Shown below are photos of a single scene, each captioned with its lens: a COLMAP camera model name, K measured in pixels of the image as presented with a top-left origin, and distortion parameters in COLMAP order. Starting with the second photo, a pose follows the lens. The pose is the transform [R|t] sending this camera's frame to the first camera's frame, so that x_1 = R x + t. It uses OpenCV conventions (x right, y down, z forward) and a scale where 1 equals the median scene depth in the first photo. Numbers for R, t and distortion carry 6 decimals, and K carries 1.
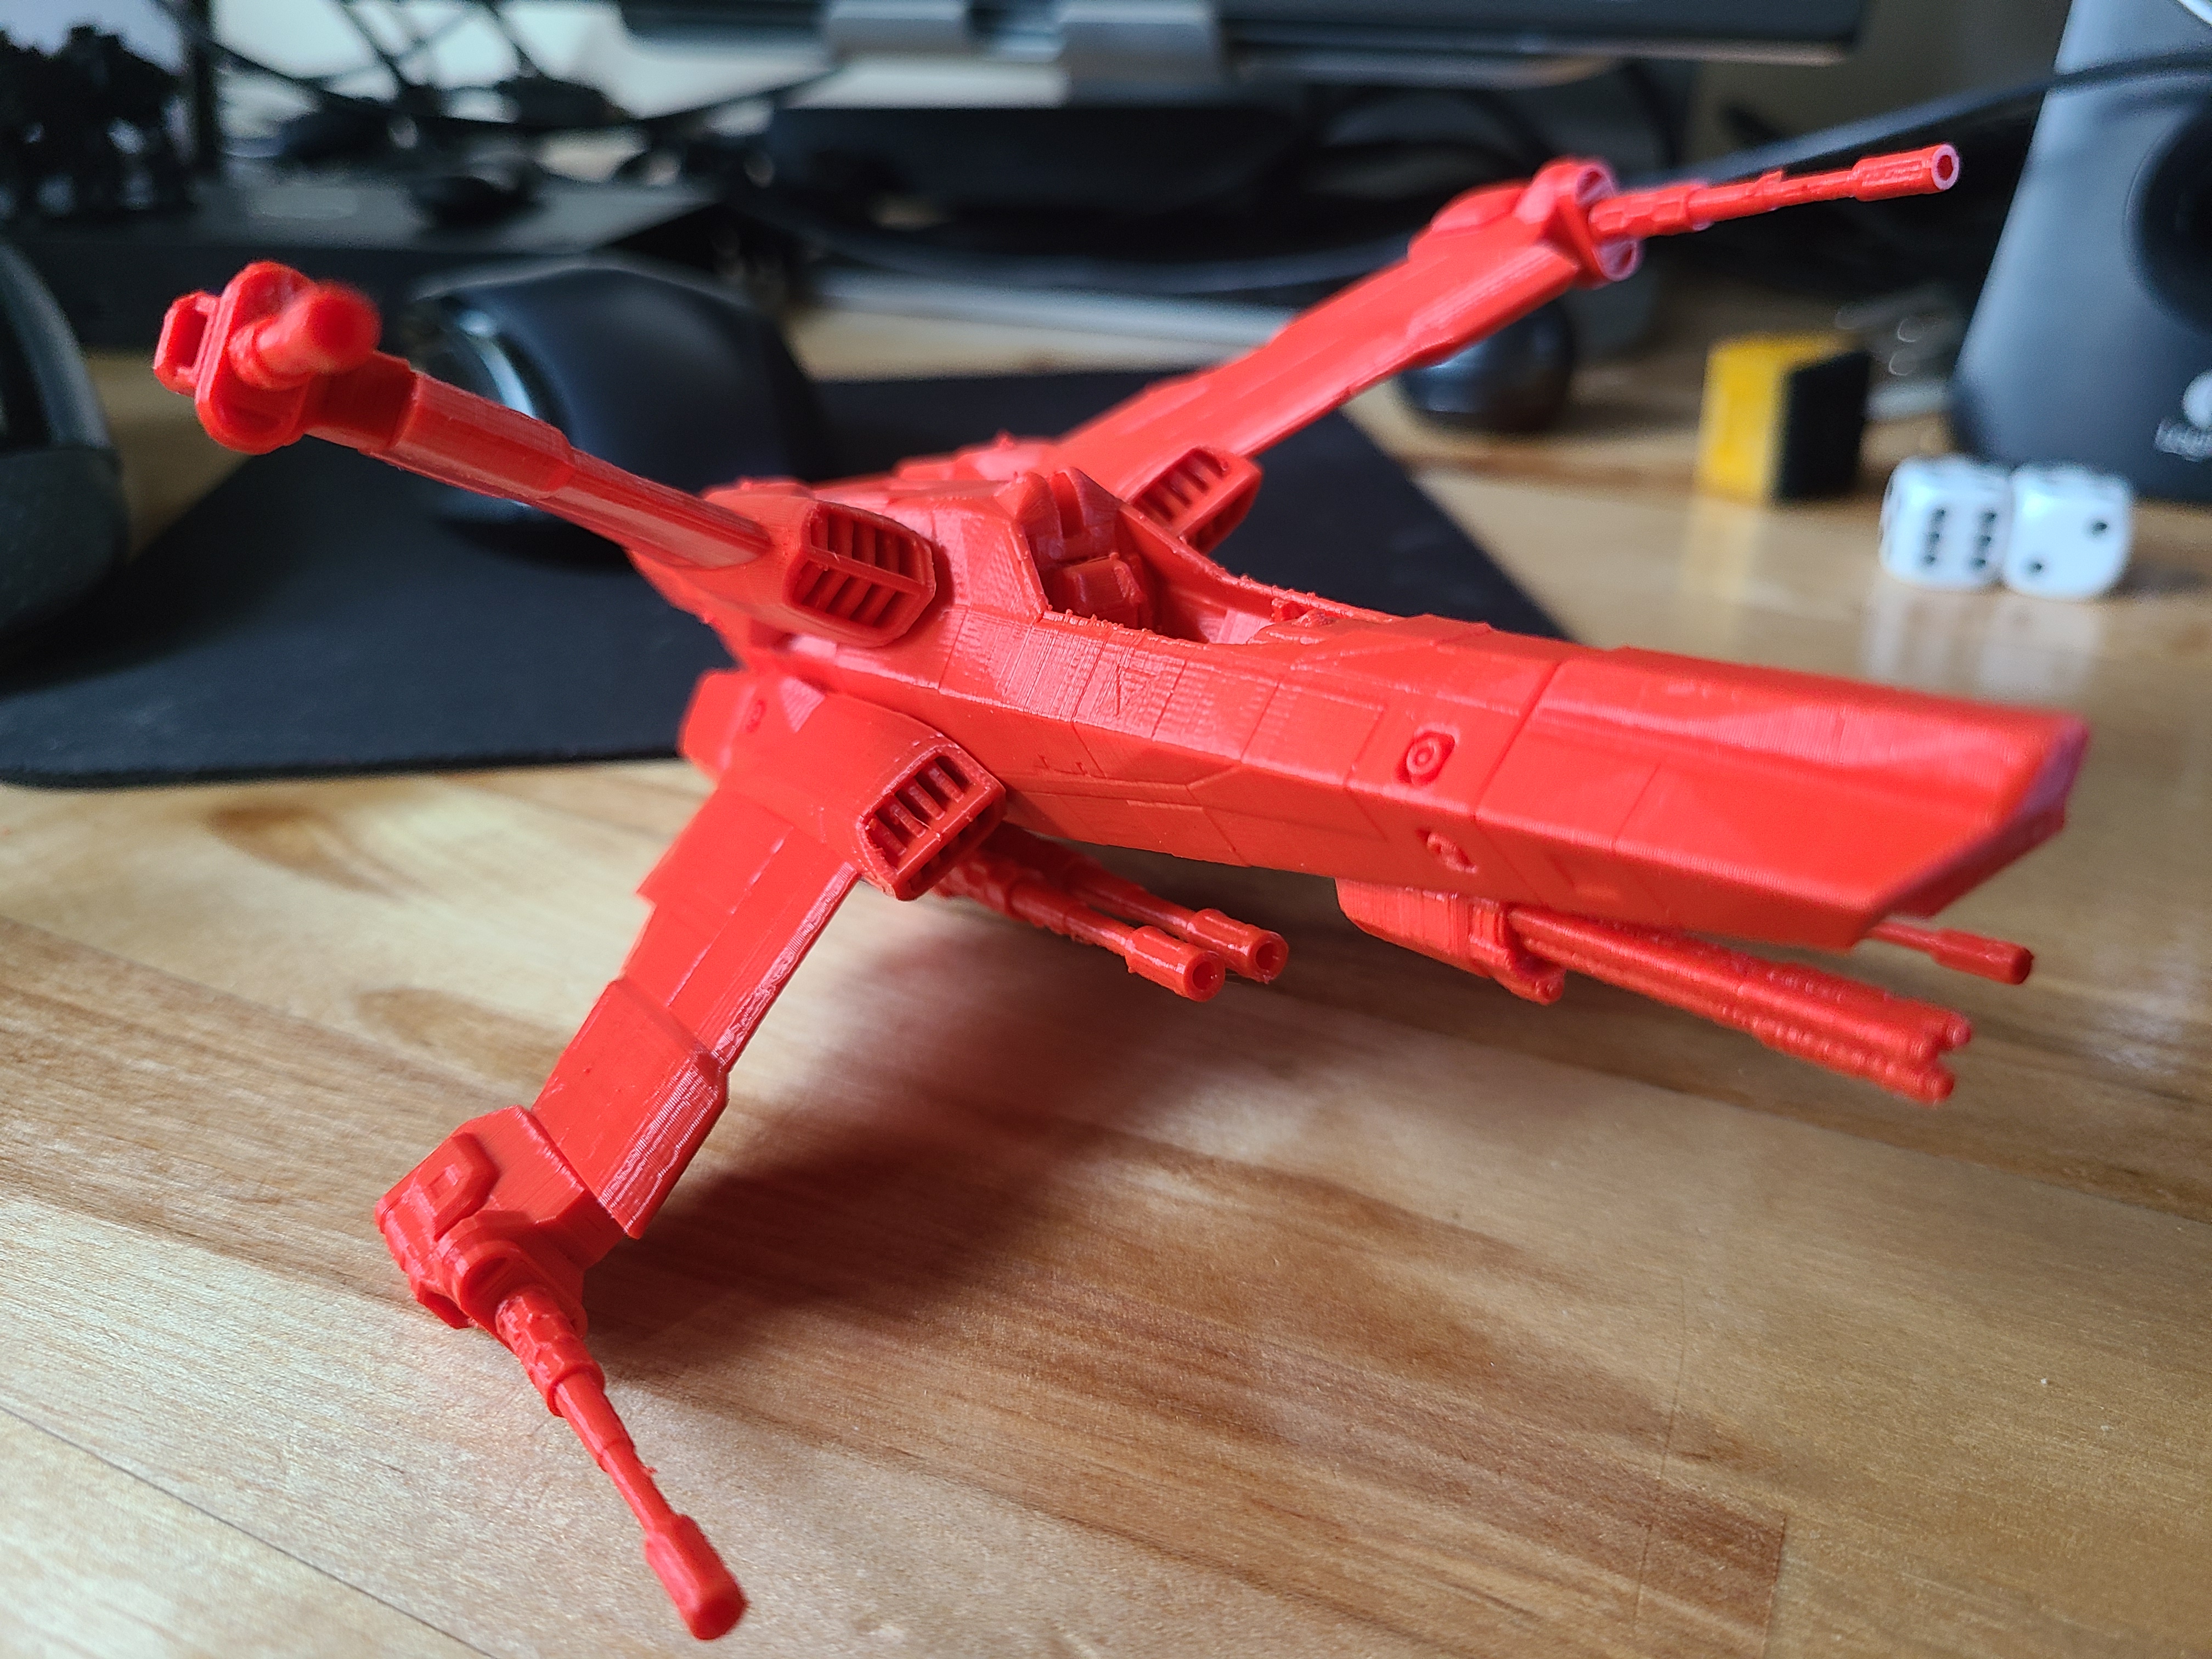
lens RADIAL K [[1833.2, 0, 1093.3], [0, 1833.2, 814.5], [0, 0, 1]] dist [-0.027916, 0.011911]
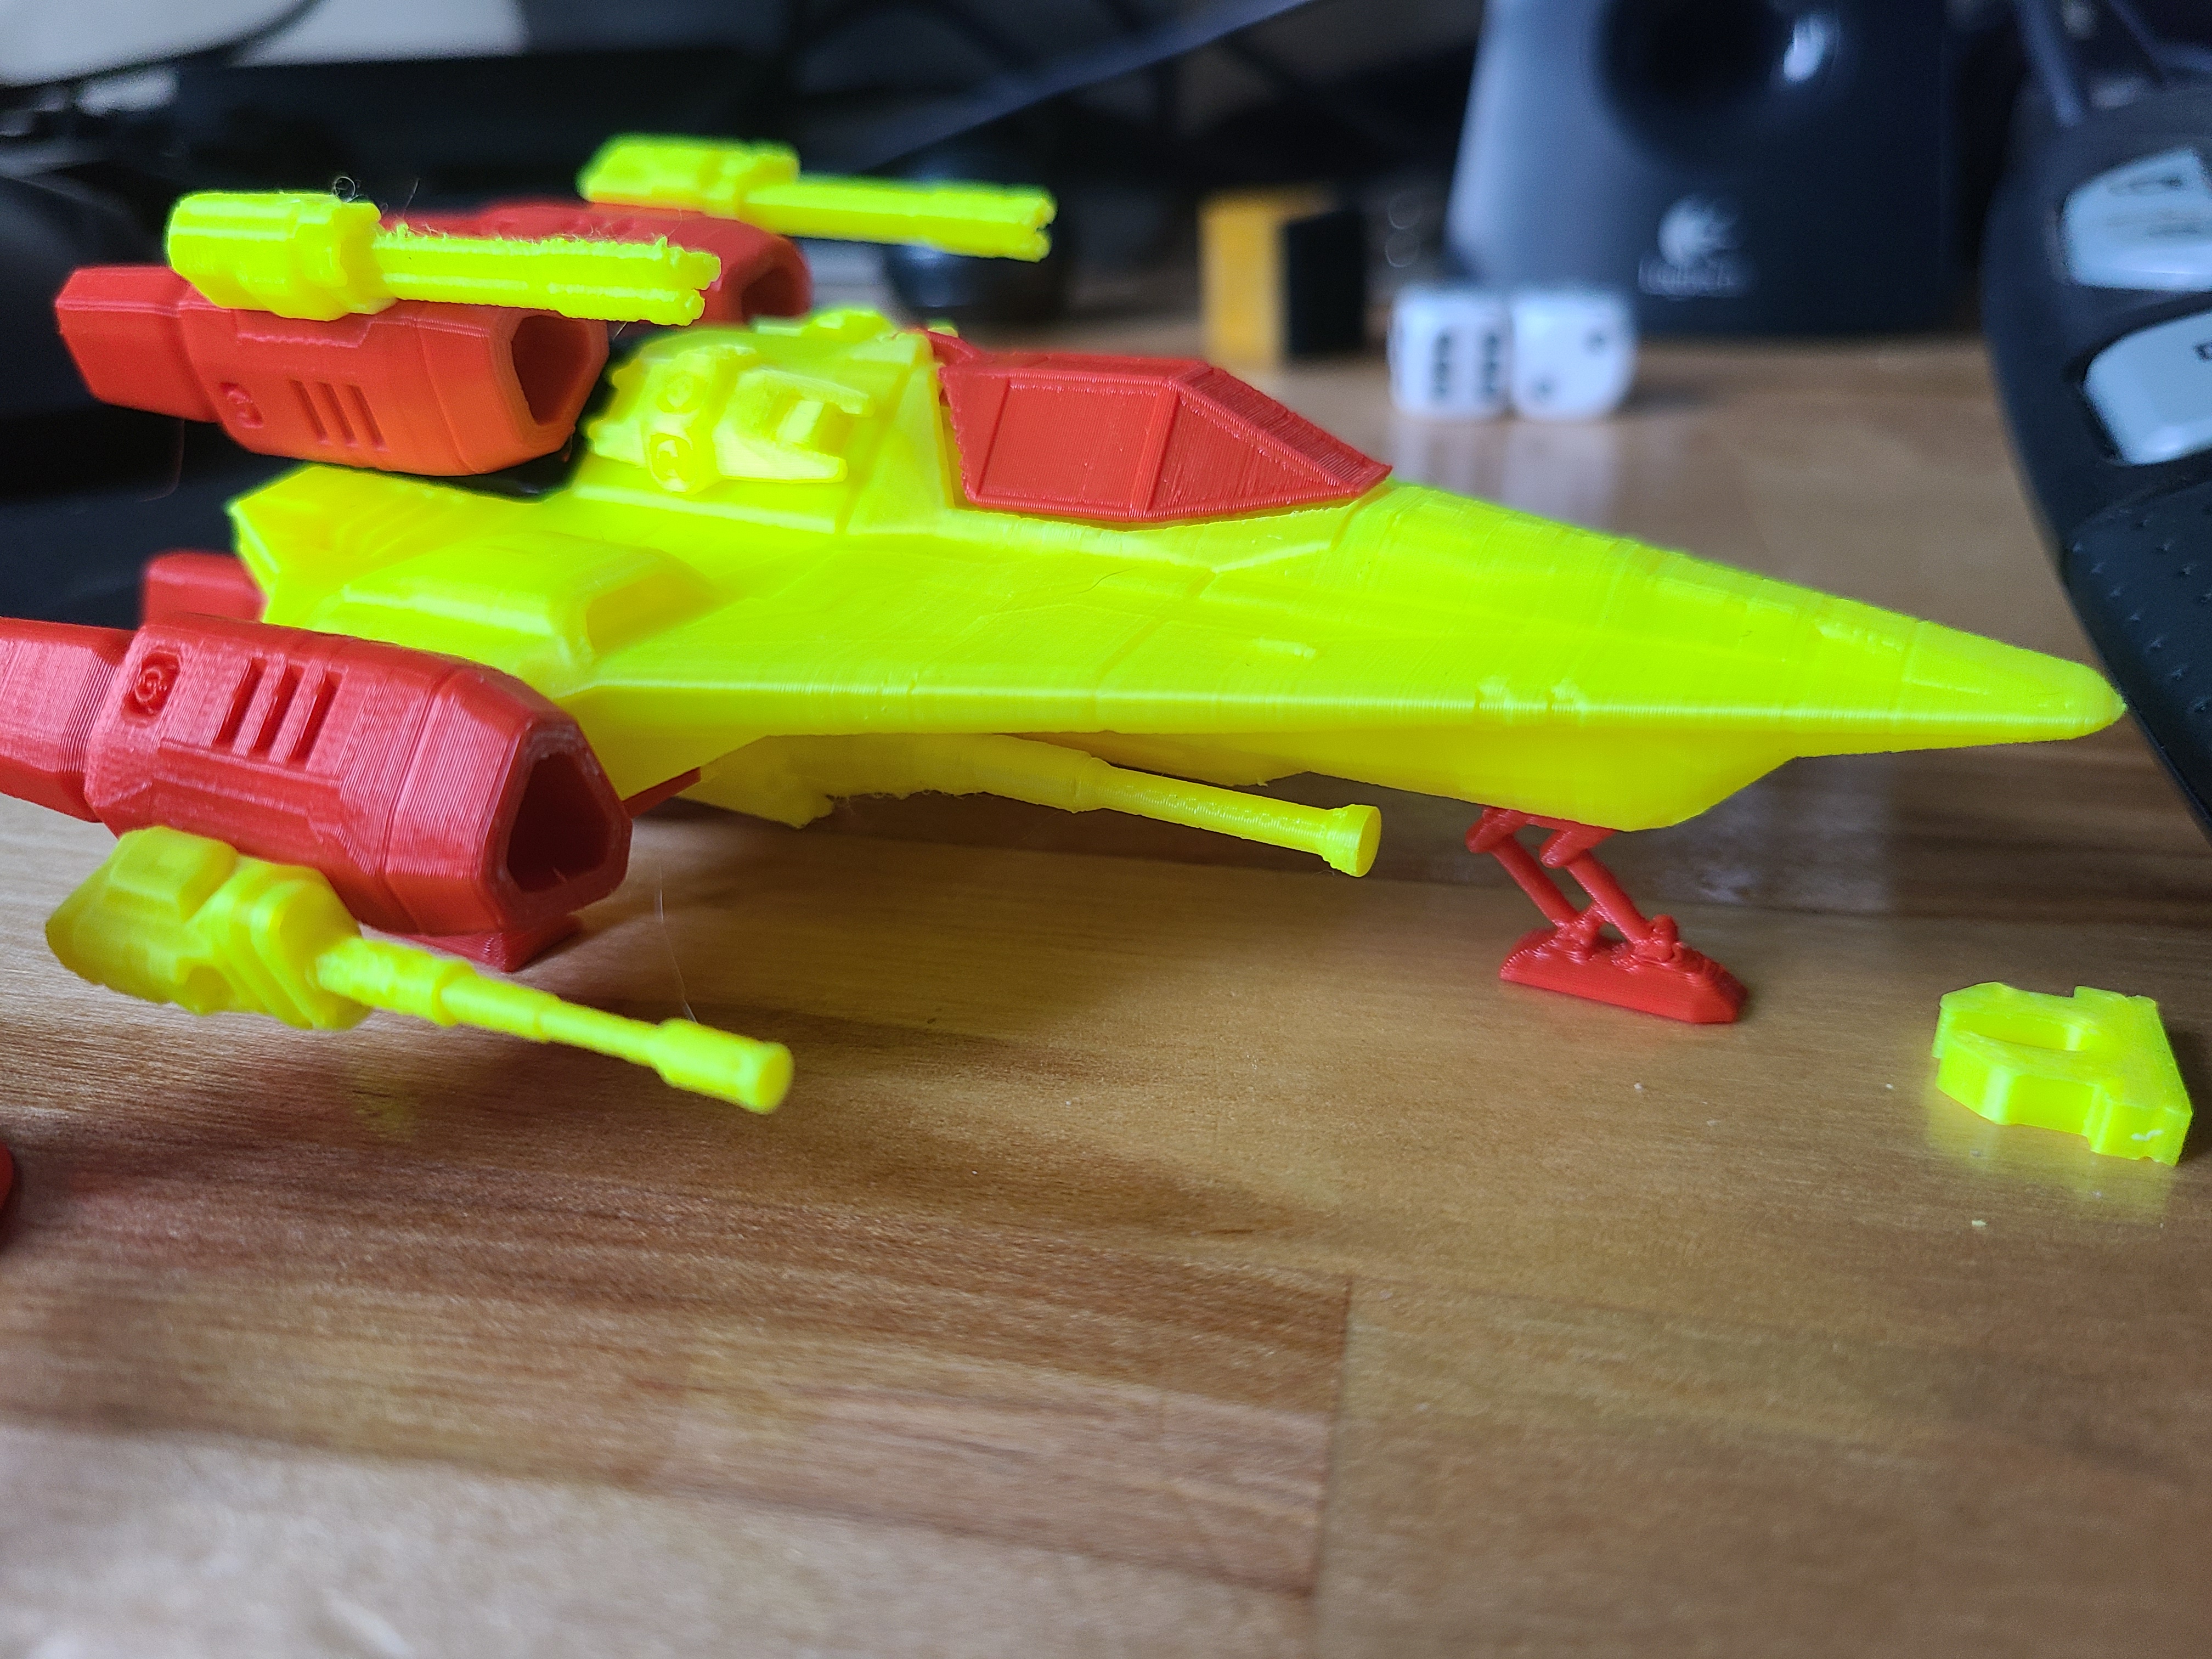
lens RADIAL K [[1833.2, 0, 1125.5], [0, 1833.2, 810.9], [0, 0, 1]] dist [-0.027916, 0.011911]
pose [[0.968841, -0.107888, 0.222953, 0.124506], [0.117982, 0.992486, -0.032421, 0.182592], [-0.217779, 0.057715, 0.974290, 0.231855]]
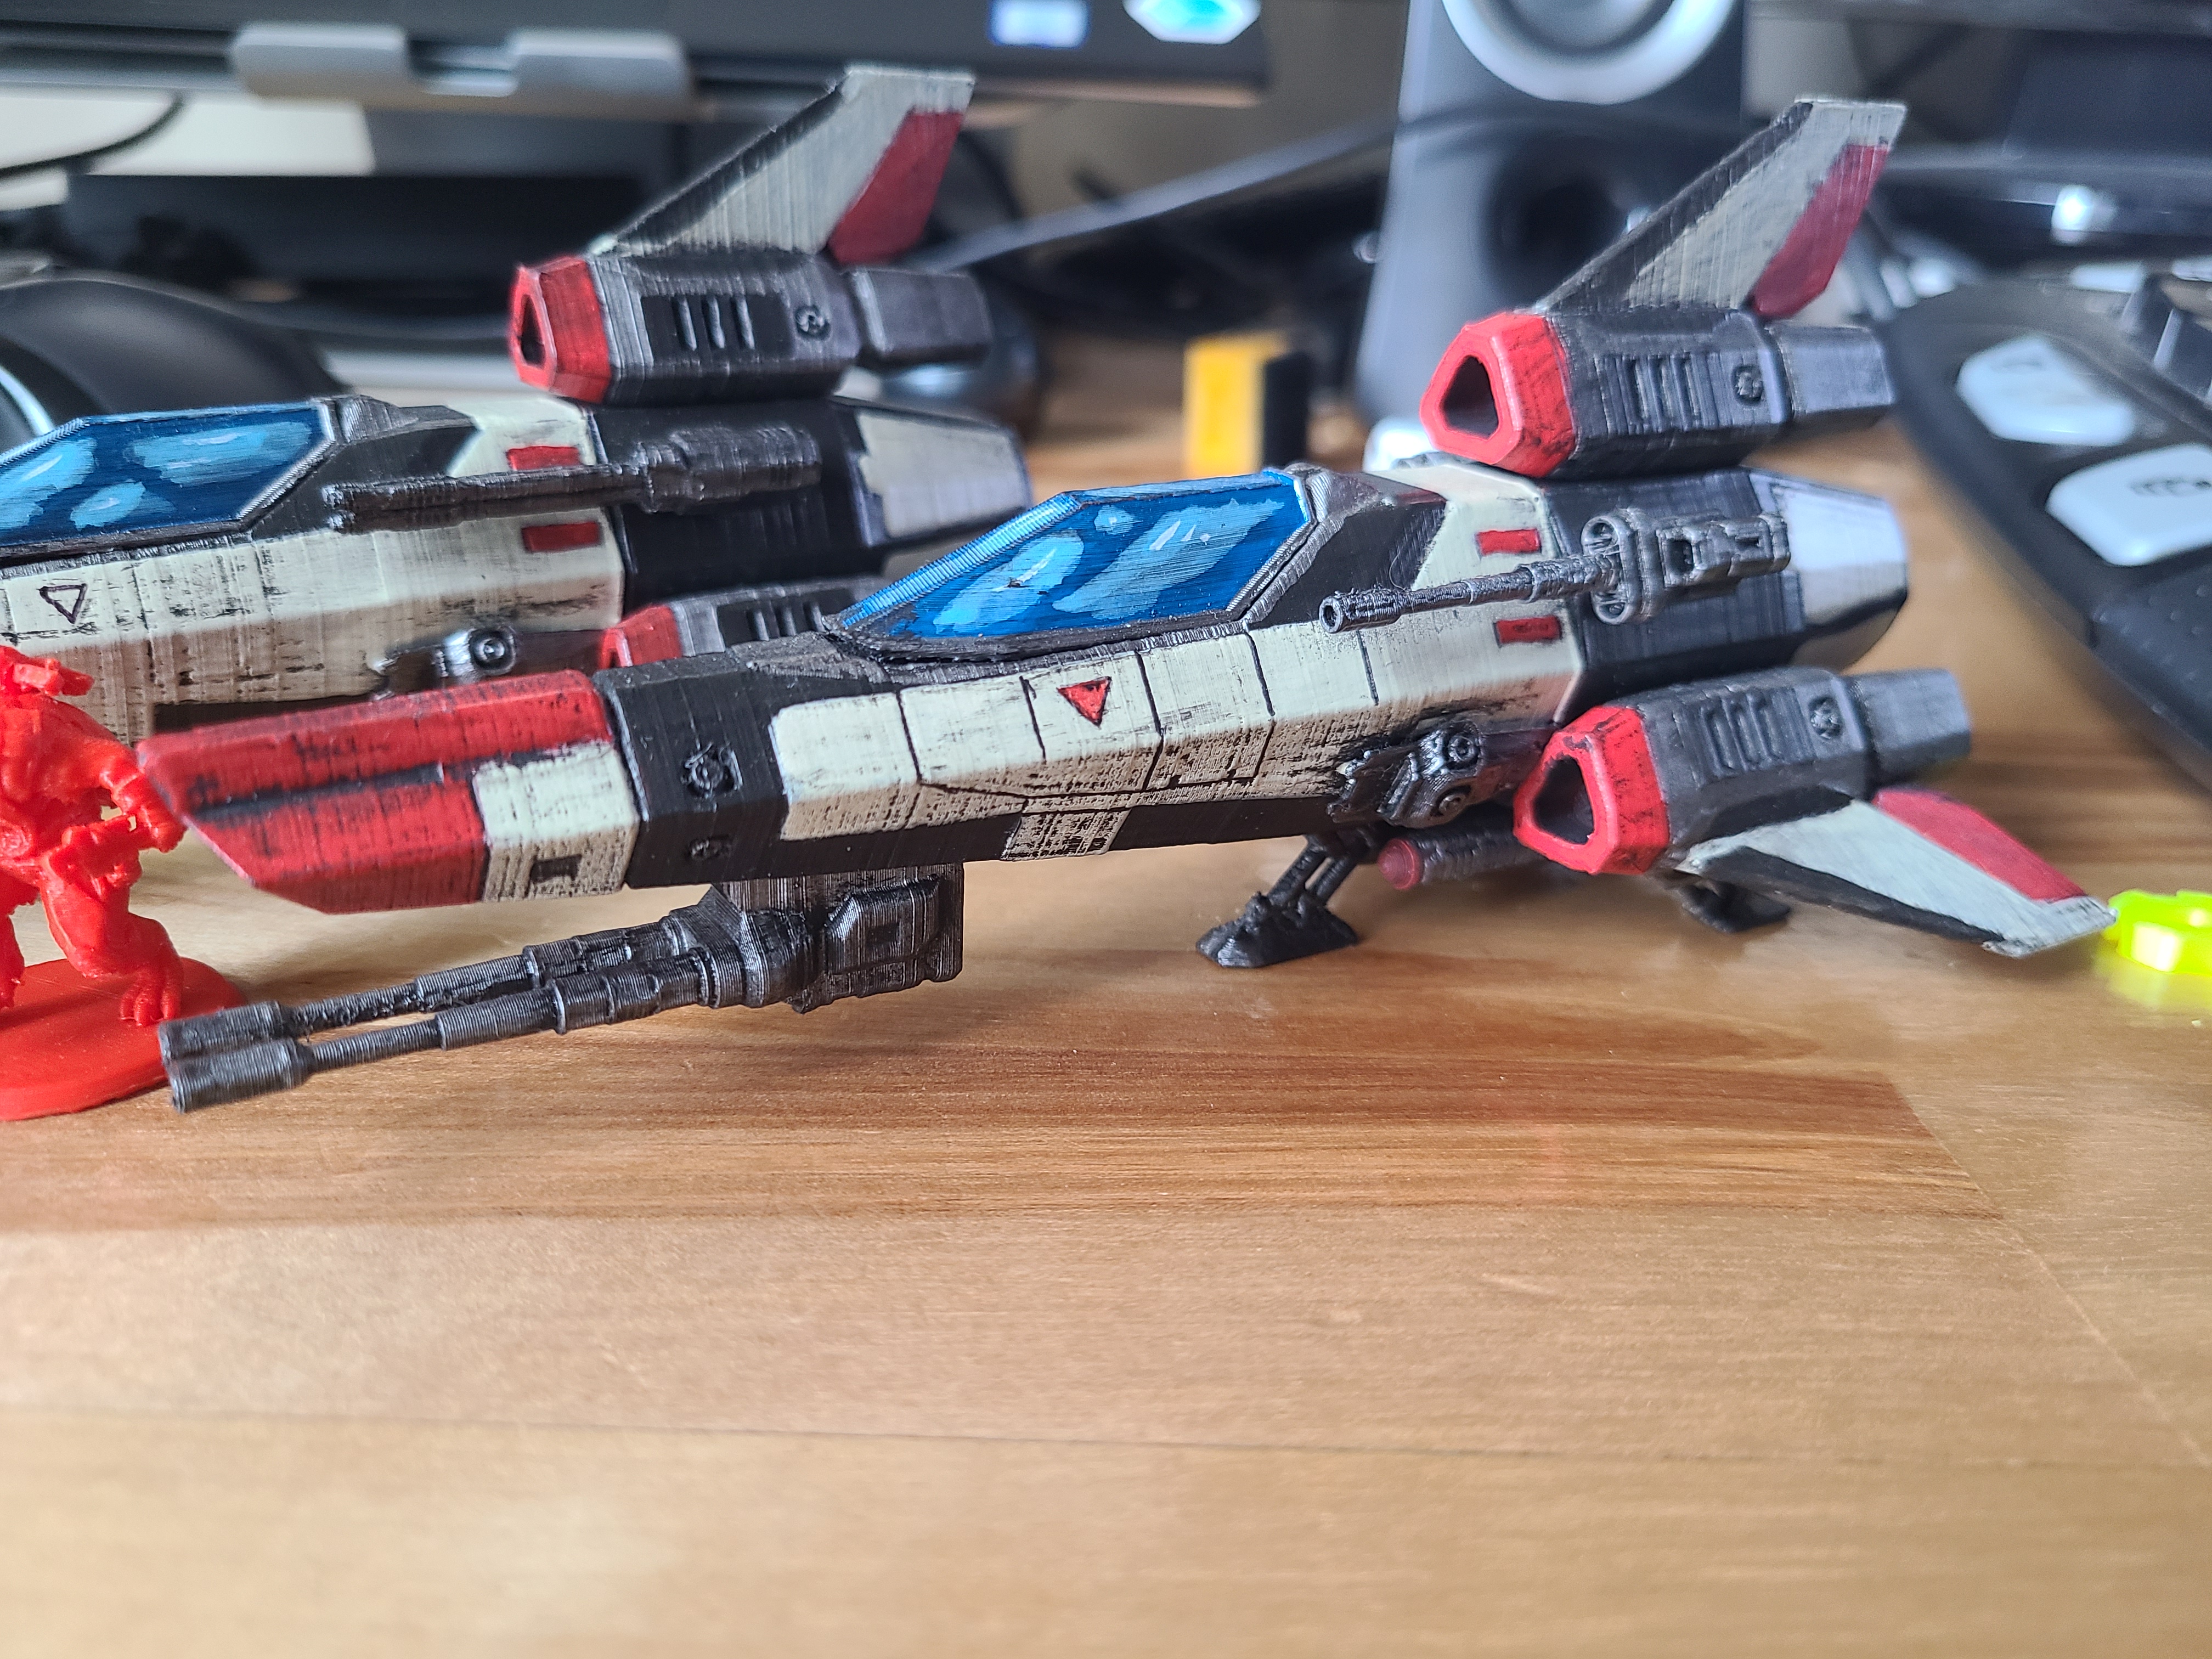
lens RADIAL K [[1833.2, 0, 1100.4], [0, 1833.2, 819.0], [0, 0, 1]] dist [-0.027916, 0.011911]
pose [[0.893556, -0.129811, 0.429775, -0.539536], [0.163941, 0.985525, -0.043182, 0.163562], [-0.417949, 0.109043, 0.901903, 0.080335]]
